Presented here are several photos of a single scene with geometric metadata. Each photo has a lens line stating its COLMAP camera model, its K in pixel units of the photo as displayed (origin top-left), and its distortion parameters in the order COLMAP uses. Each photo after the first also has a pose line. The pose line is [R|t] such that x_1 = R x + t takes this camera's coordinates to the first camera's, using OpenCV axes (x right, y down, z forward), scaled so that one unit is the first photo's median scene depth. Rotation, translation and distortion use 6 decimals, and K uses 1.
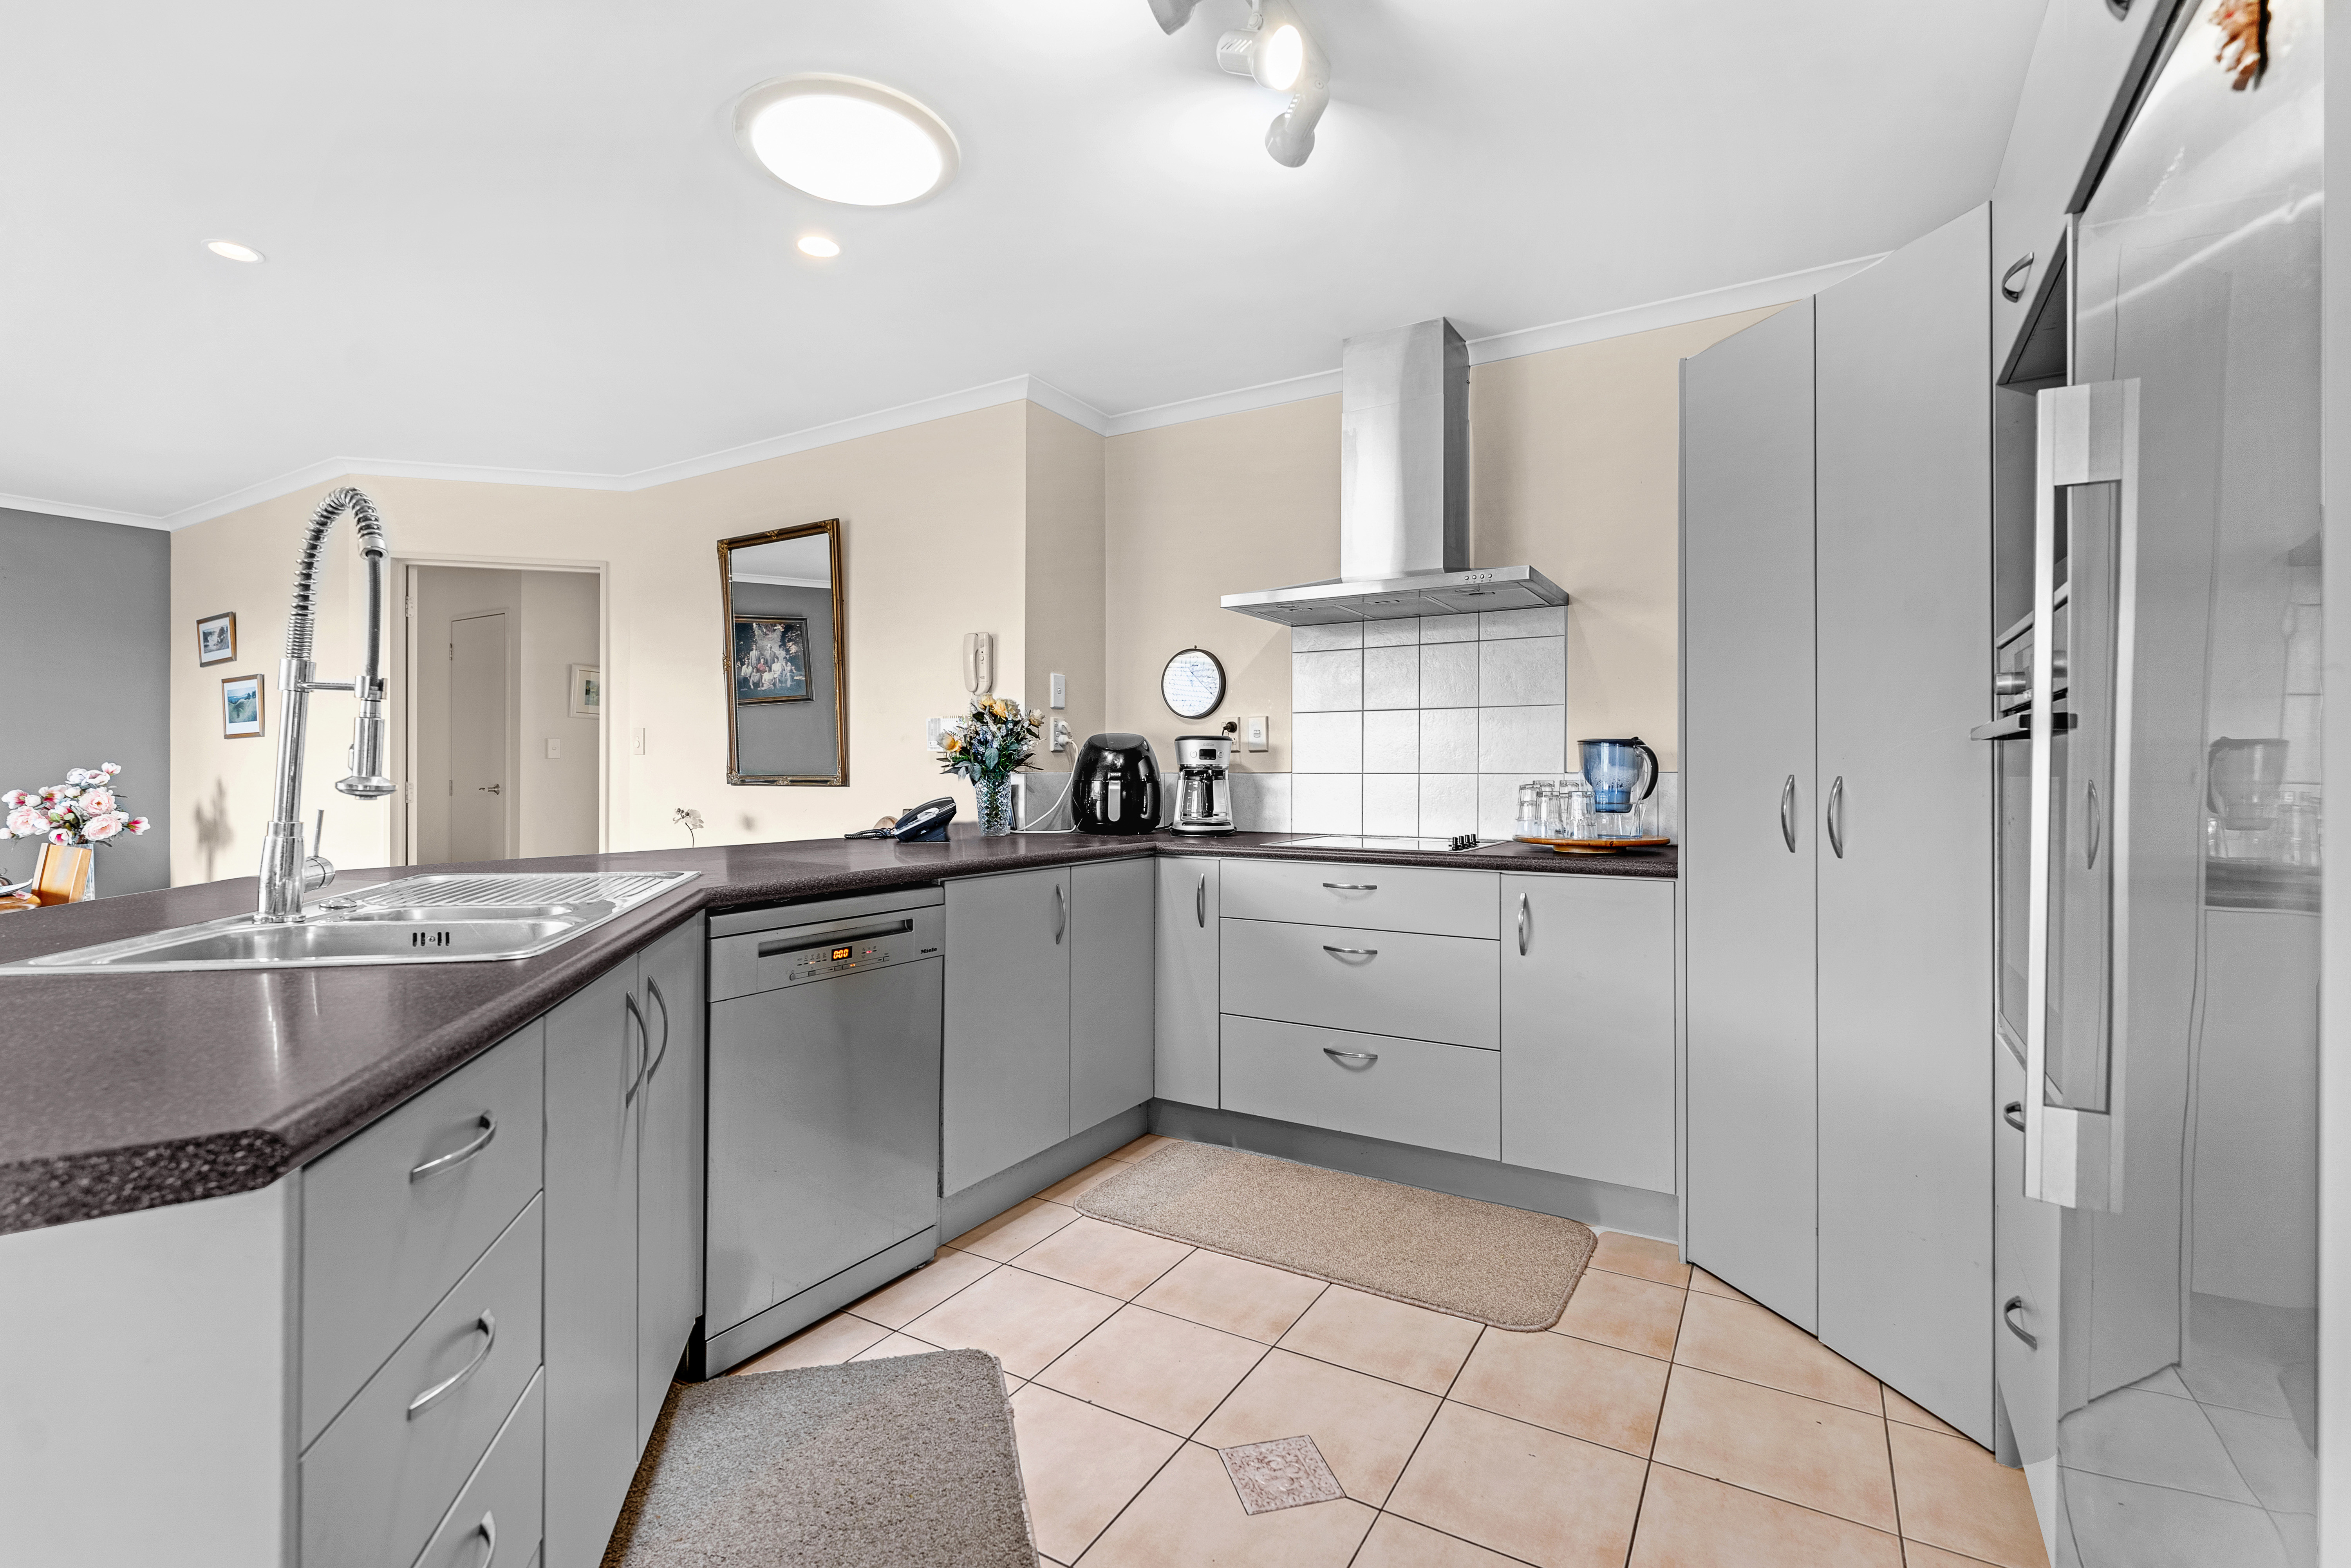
lens RADIAL K [[1077.7, 0, 1182.5], [0, 1077.7, 773.0], [0, 0, 1]] dist [0.000461, 0.000132]
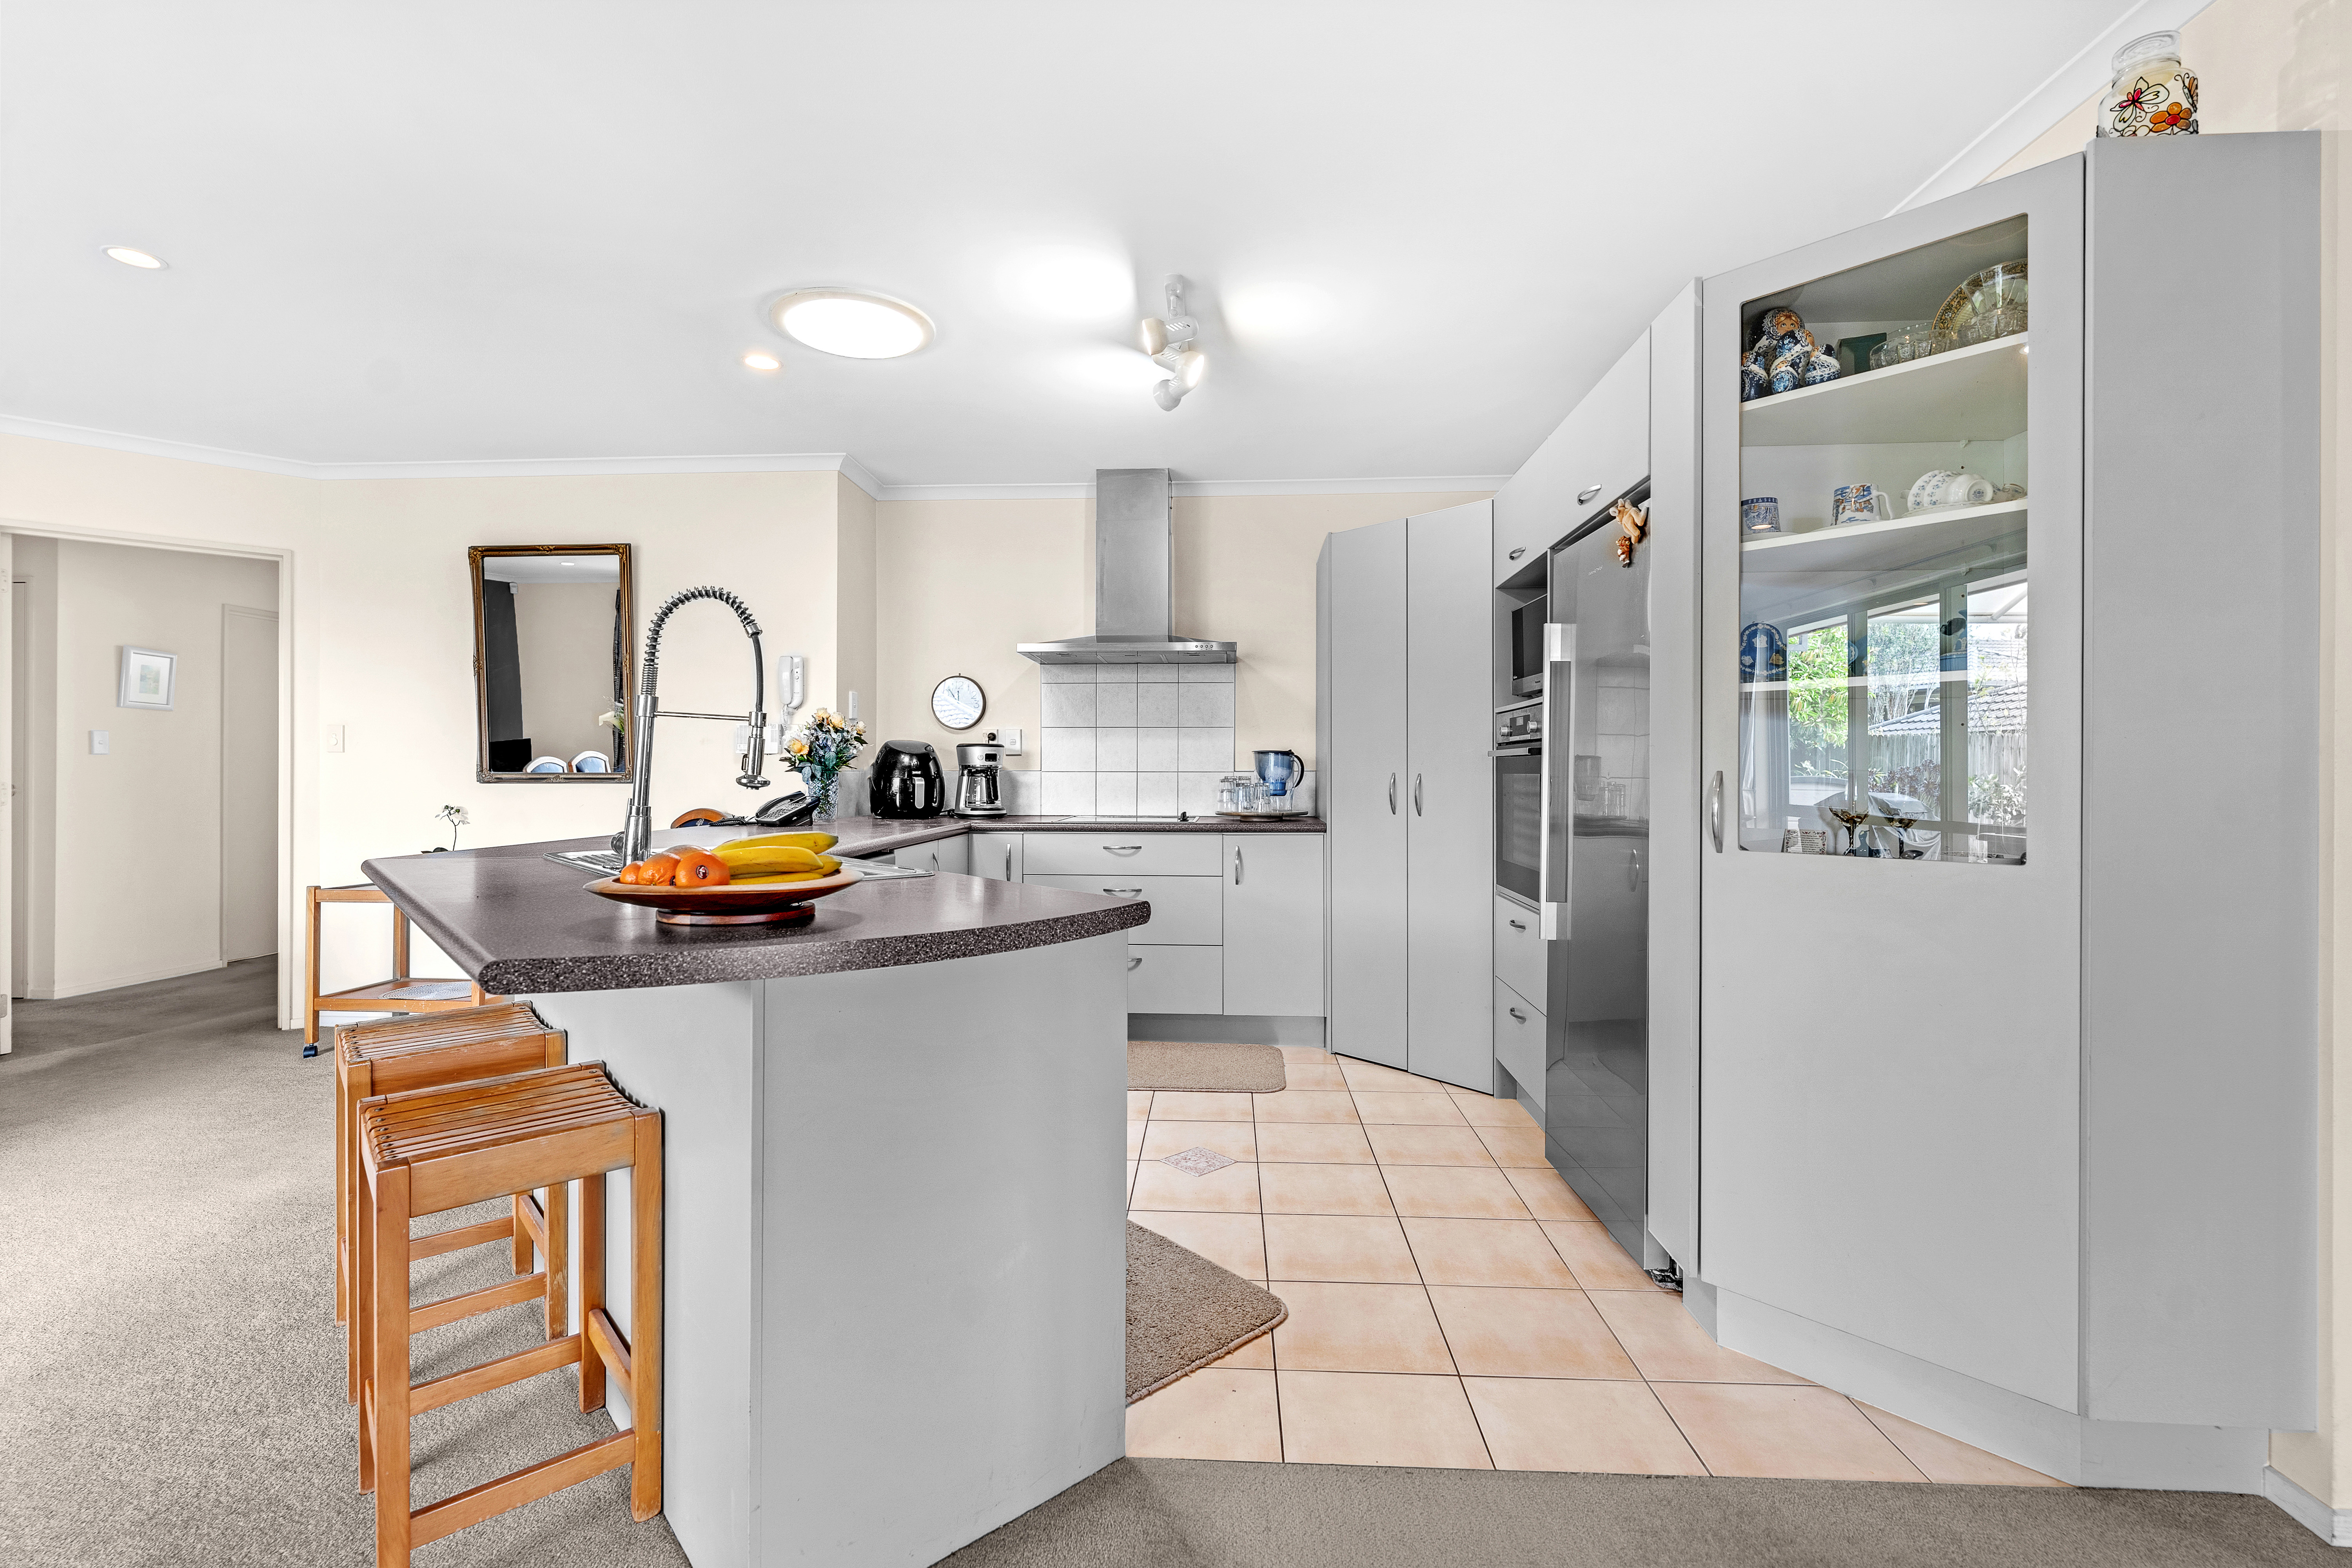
lens RADIAL K [[1024.3, 0, 1185.6], [0, 1024.3, 776.6], [0, 0, 1]] dist [0.004280, 0.000284]
pose [[0.884874, -0.002702, 0.465822, -0.360245], [-0.000644, 0.999975, 0.007024, -0.002625], [-0.465830, -0.006515, 0.884850, -0.248125]]
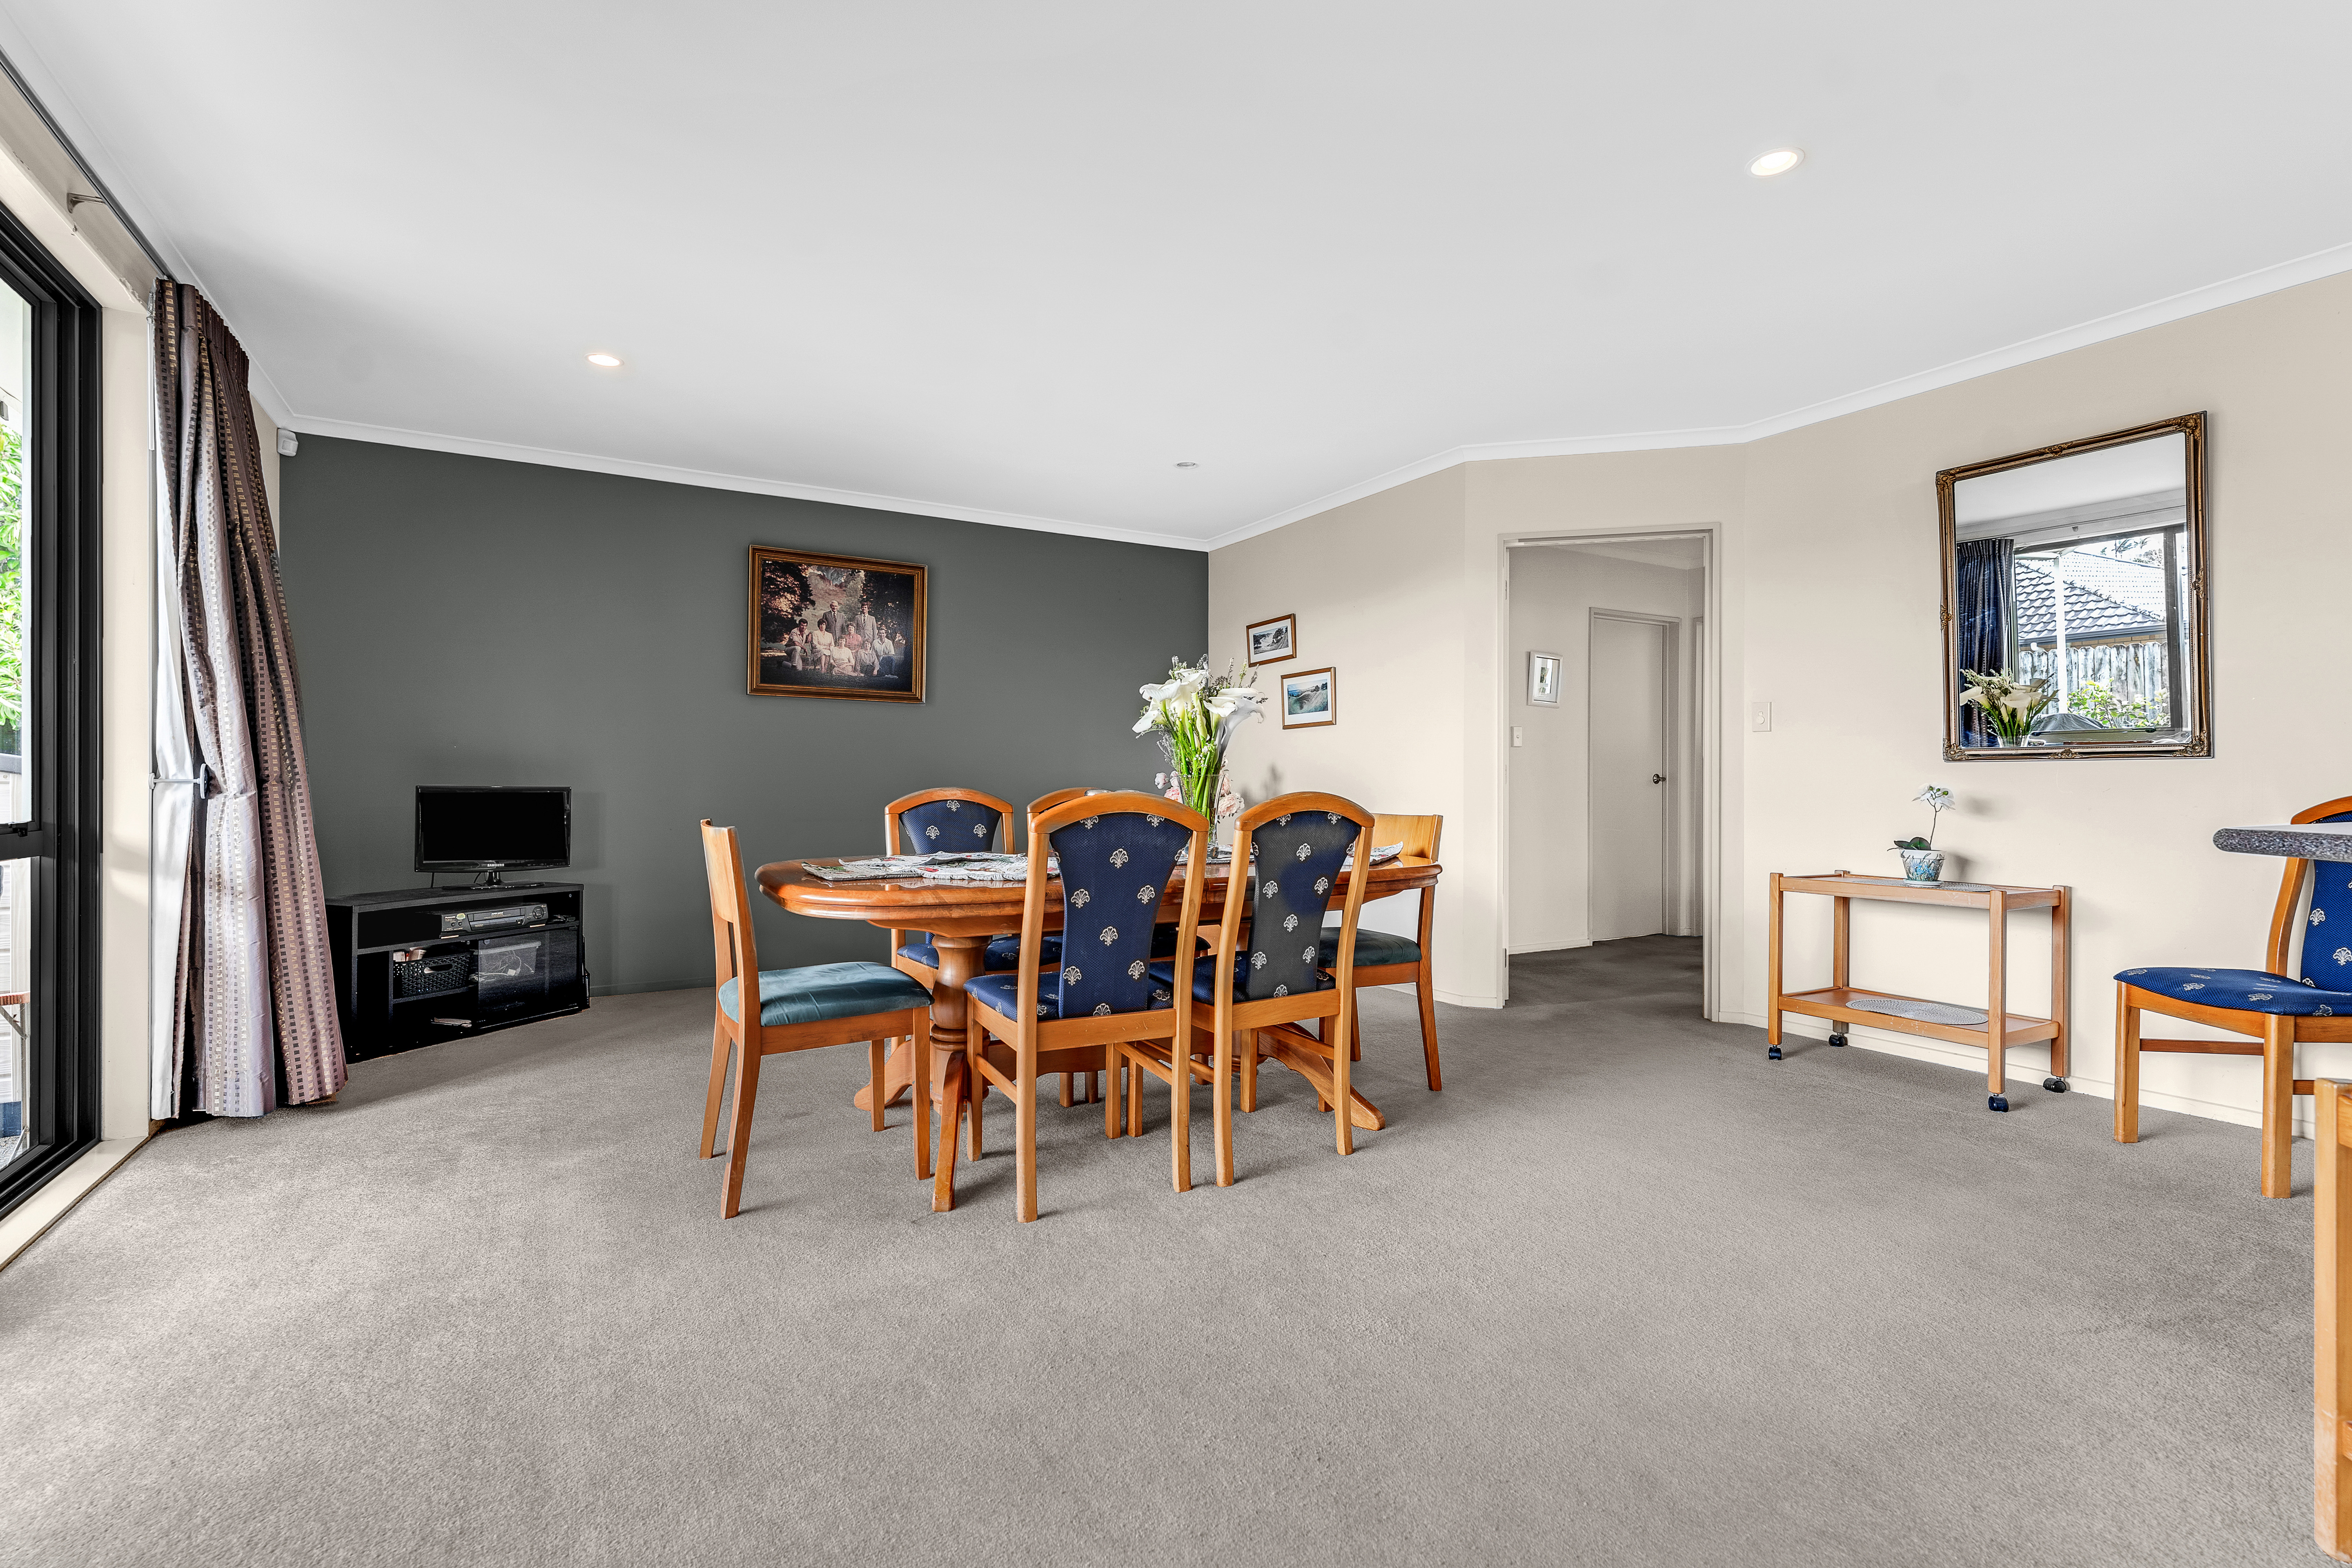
lens RADIAL K [[1078.2, 0, 1169.9], [0, 1078.2, 780.8], [0, 0, 1]] dist [0.000461, 0.000132]
pose [[0.878322, -0.001719, -0.478067, -0.709741], [0.000762, 0.999997, -0.002196, 0.036483], [0.478069, 0.001564, 0.878321, -0.043553]]
